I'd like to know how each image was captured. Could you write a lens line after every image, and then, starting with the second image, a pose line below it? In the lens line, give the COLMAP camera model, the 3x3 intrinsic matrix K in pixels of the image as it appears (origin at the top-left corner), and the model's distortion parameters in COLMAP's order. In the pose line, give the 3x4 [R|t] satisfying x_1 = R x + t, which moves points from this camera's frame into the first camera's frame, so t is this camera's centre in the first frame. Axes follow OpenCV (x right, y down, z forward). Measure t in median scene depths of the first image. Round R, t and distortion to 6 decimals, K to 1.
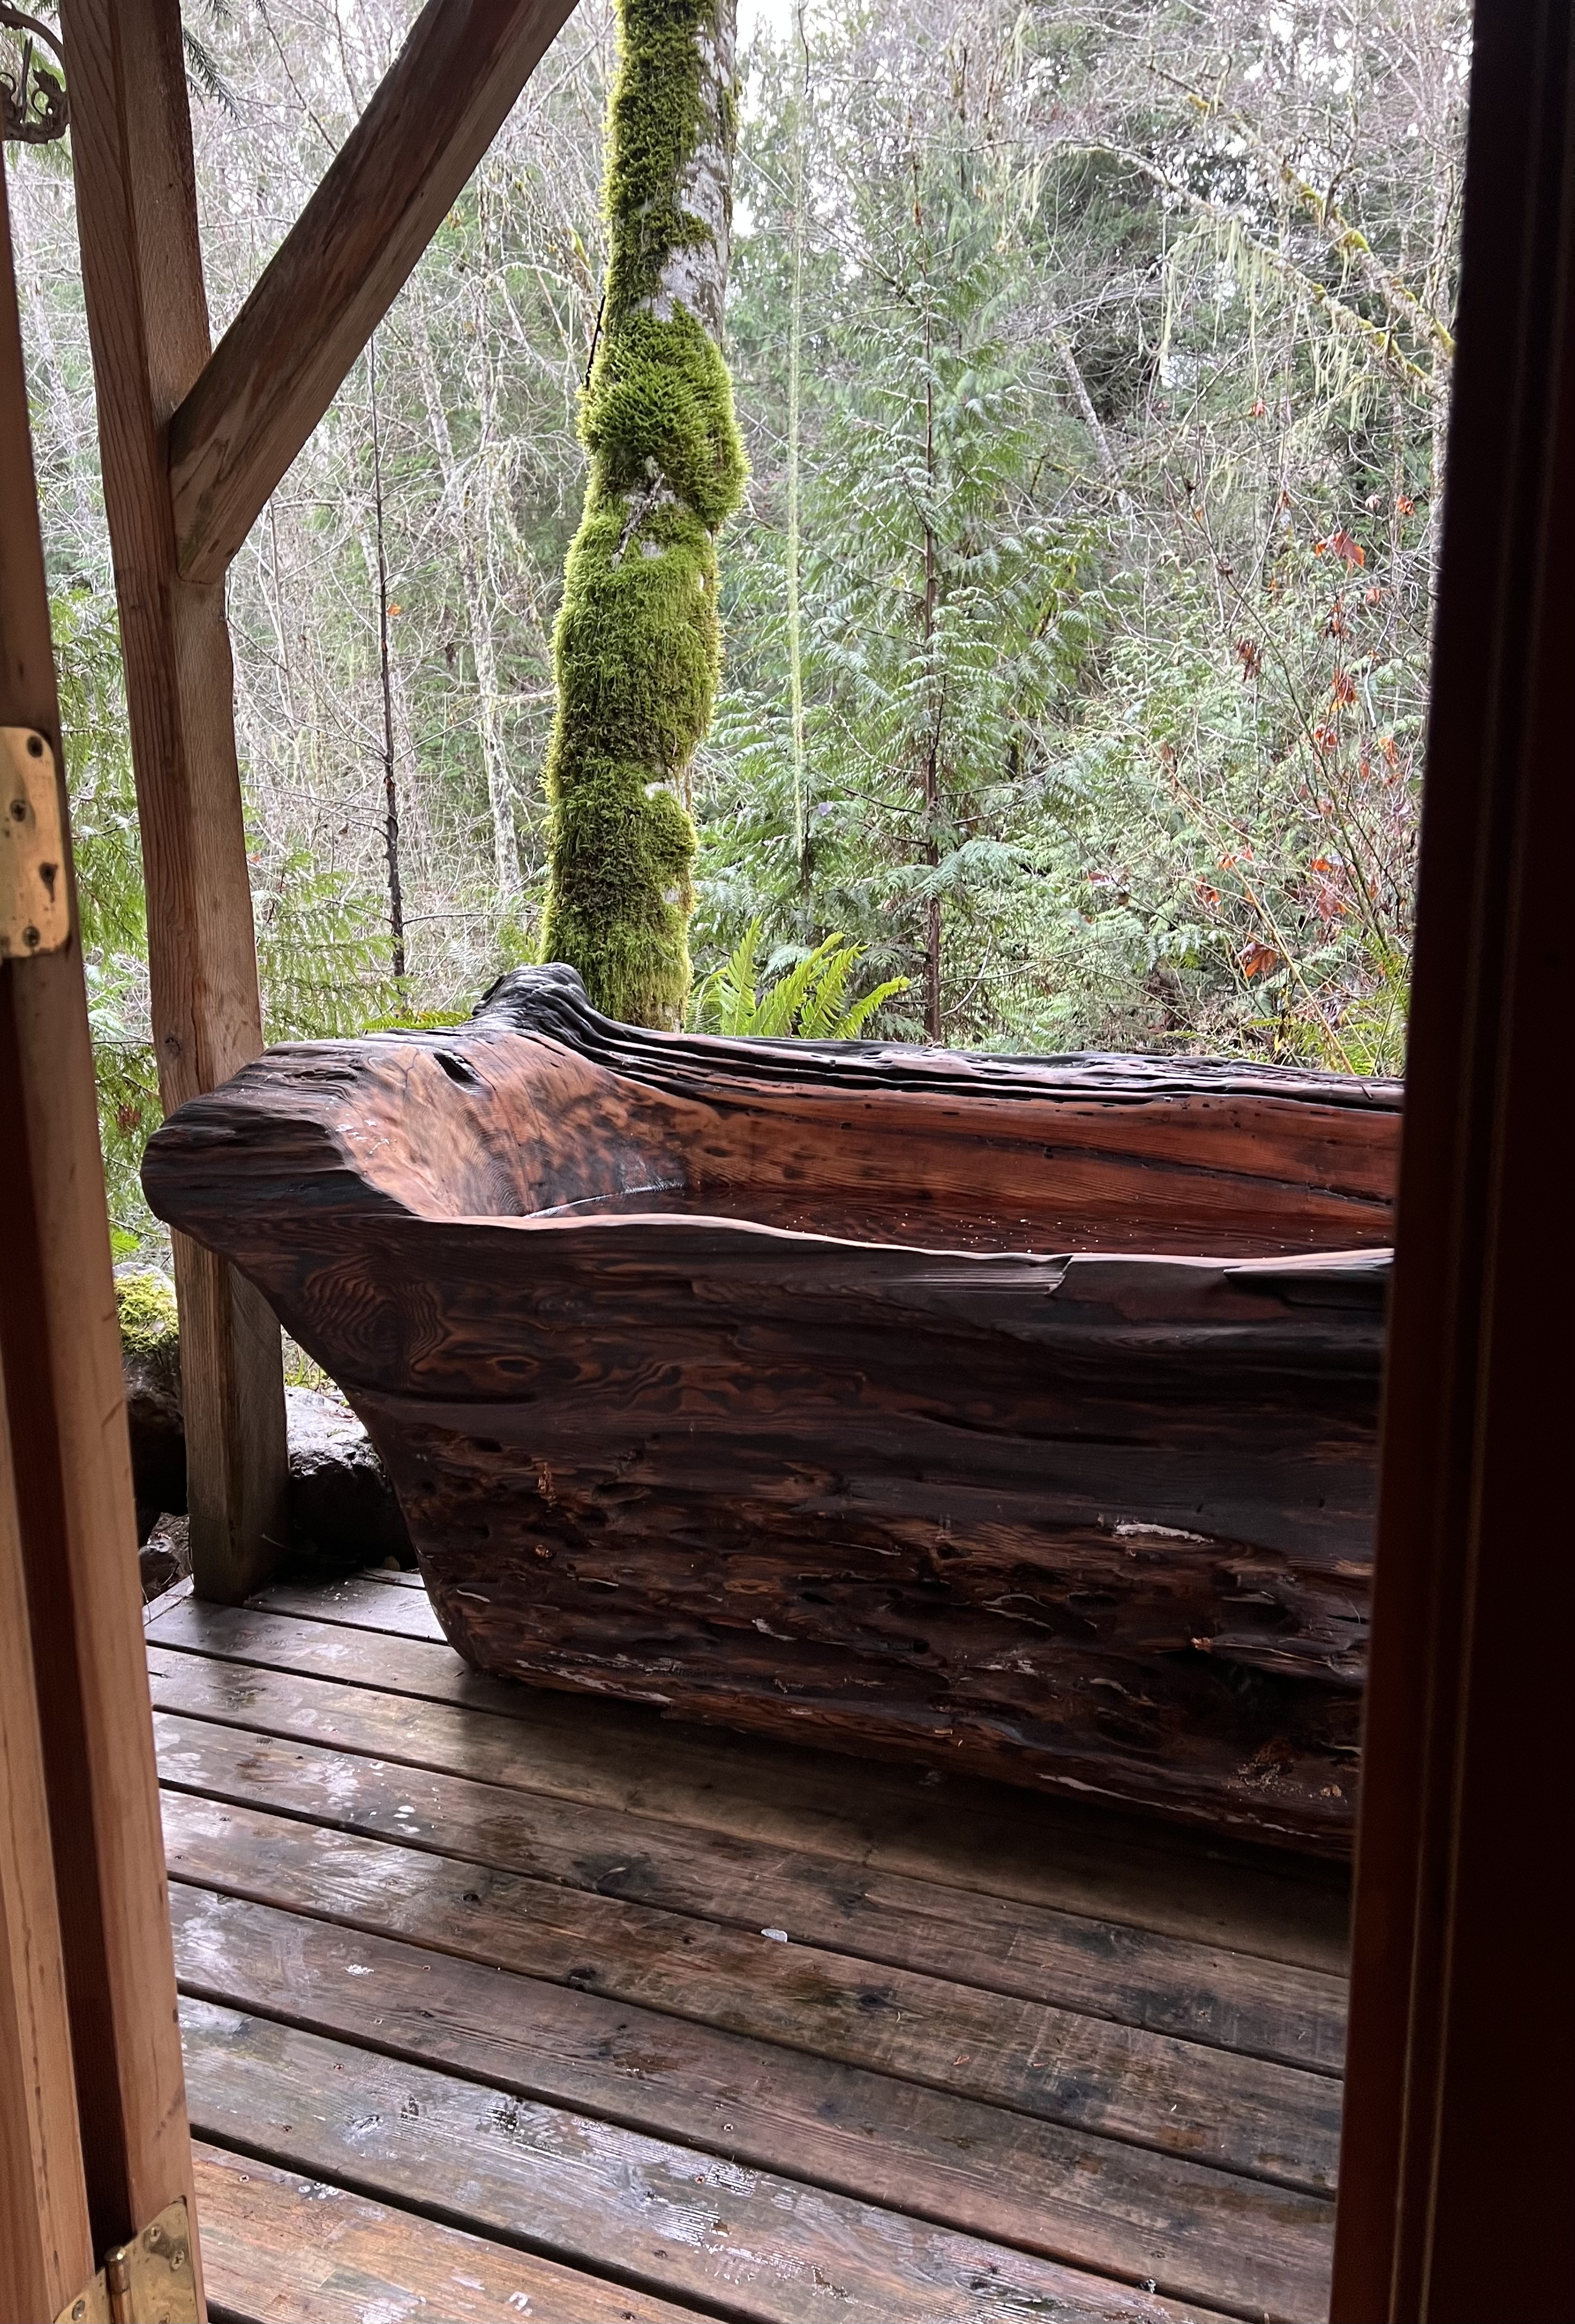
lens RADIAL K [[1820.6, 0, 719.7], [0, 1820.6, 1185.7], [0, 0, 1]] dist [0.069558, -0.047616]
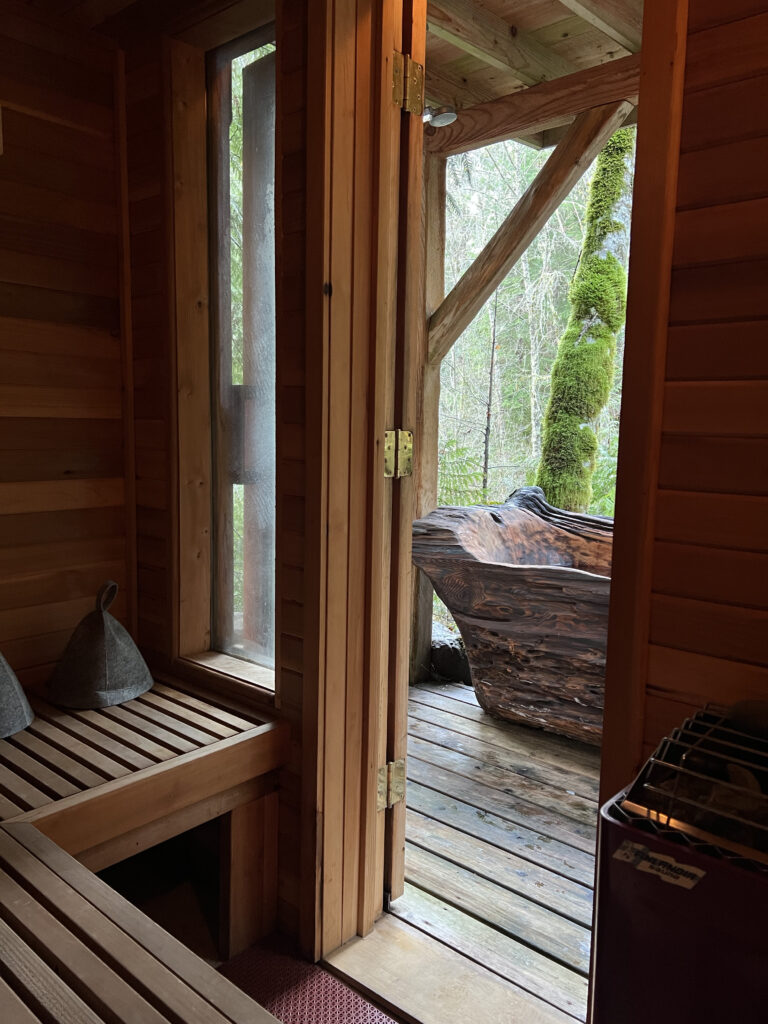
lens RADIAL K [[772.7, 0, 377.1], [0, 772.7, 514.0], [0, 0, 1]] dist [0.075549, -0.066807]
pose [[0.949327, 0.075887, -0.304990, 0.058281], [-0.100969, 0.992610, -0.067303, 0.034993], [0.297629, 0.094687, 0.949975, -0.286284]]
